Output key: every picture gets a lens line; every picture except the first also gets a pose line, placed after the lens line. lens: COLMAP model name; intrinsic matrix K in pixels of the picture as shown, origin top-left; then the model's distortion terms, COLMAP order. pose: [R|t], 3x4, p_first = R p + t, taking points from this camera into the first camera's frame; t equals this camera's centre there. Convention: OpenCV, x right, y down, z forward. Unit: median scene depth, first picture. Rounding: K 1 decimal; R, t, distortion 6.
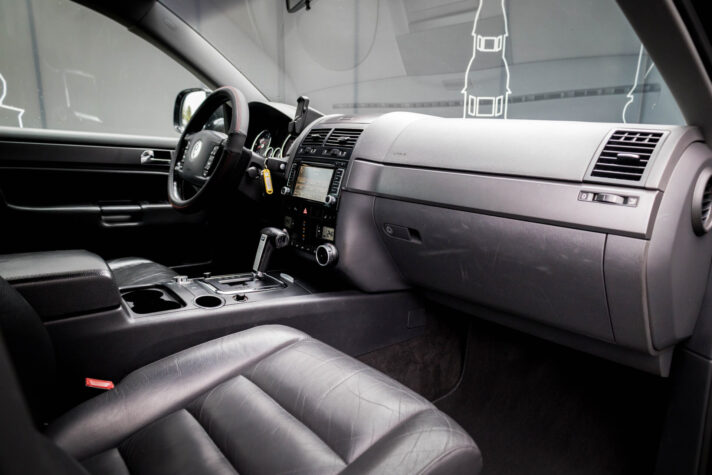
lens RADIAL K [[478.1, 0, 355.2], [0, 478.1, 241.0], [0, 0, 1]] dist [0.022390, 0.007341]
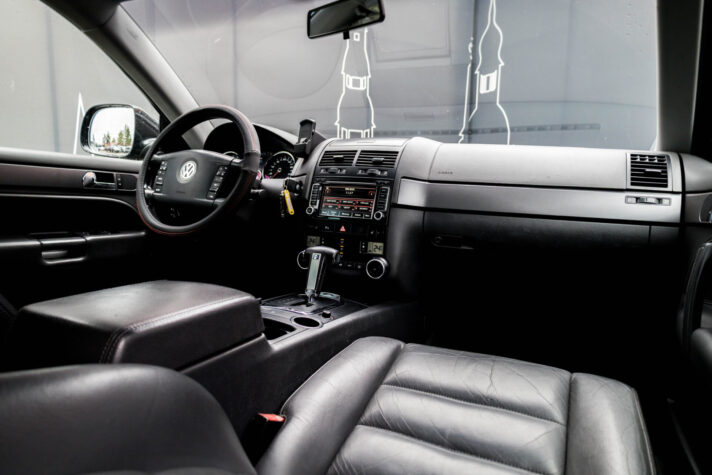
lens RADIAL K [[478.1, 0, 359.4], [0, 478.1, 241.0], [0, 0, 1]] dist [0.022390, 0.007341]
pose [[0.903939, -0.054950, 0.424117, -0.485140], [0.082250, 0.995535, -0.046318, 0.013451], [-0.419678, 0.076753, 0.904422, 0.055885]]
